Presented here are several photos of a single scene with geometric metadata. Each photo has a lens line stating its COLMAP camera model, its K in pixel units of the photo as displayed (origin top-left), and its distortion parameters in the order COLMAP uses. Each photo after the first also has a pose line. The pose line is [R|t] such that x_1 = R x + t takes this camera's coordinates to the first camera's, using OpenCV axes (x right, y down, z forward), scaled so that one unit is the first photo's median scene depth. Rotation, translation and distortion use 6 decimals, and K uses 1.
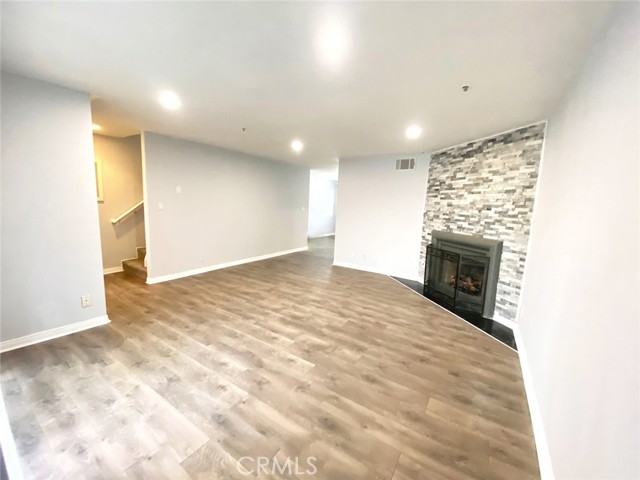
lens RADIAL K [[263.3, 0, 314.4], [0, 263.3, 241.0], [0, 0, 1]] dist [-0.002565, -0.006403]
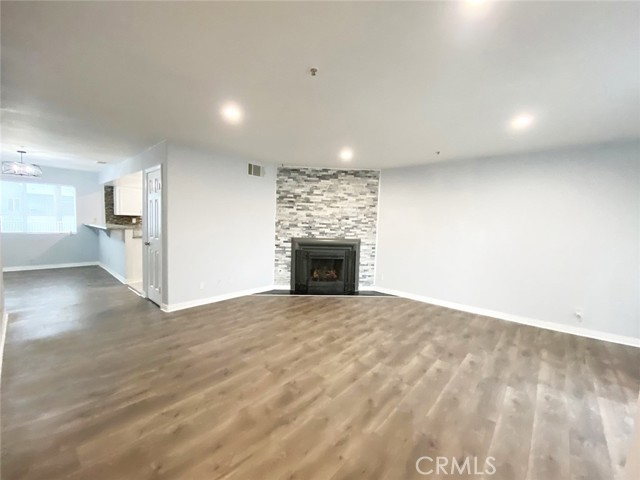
lens RADIAL K [[263.3, 0, 318.3], [0, 263.3, 238.8], [0, 0, 1]] dist [-0.002565, -0.006403]
pose [[0.139863, -0.110333, 0.984005, -0.887968], [0.112723, 0.989086, 0.094881, -0.183064], [-0.983734, 0.097650, 0.150773, 1.031724]]
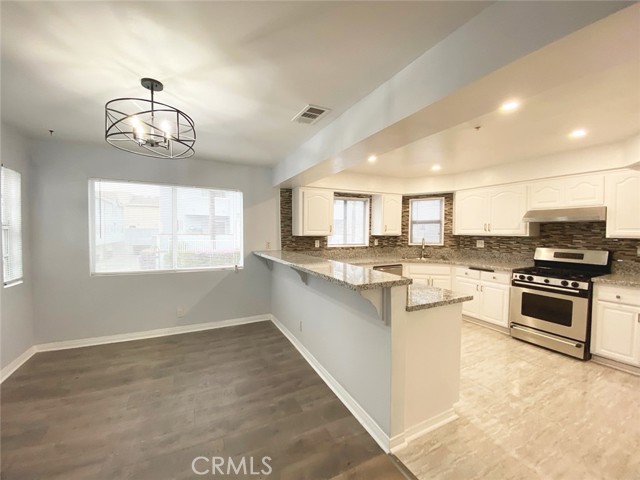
lens RADIAL K [[263.3, 0, 318.9], [0, 263.3, 238.2], [0, 0, 1]] dist [-0.002565, -0.006403]
pose [[0.505006, -0.069287, 0.860331, -0.858245], [0.140201, 0.990120, -0.002557, -0.188134], [-0.851653, 0.121910, 0.509730, 1.072909]]
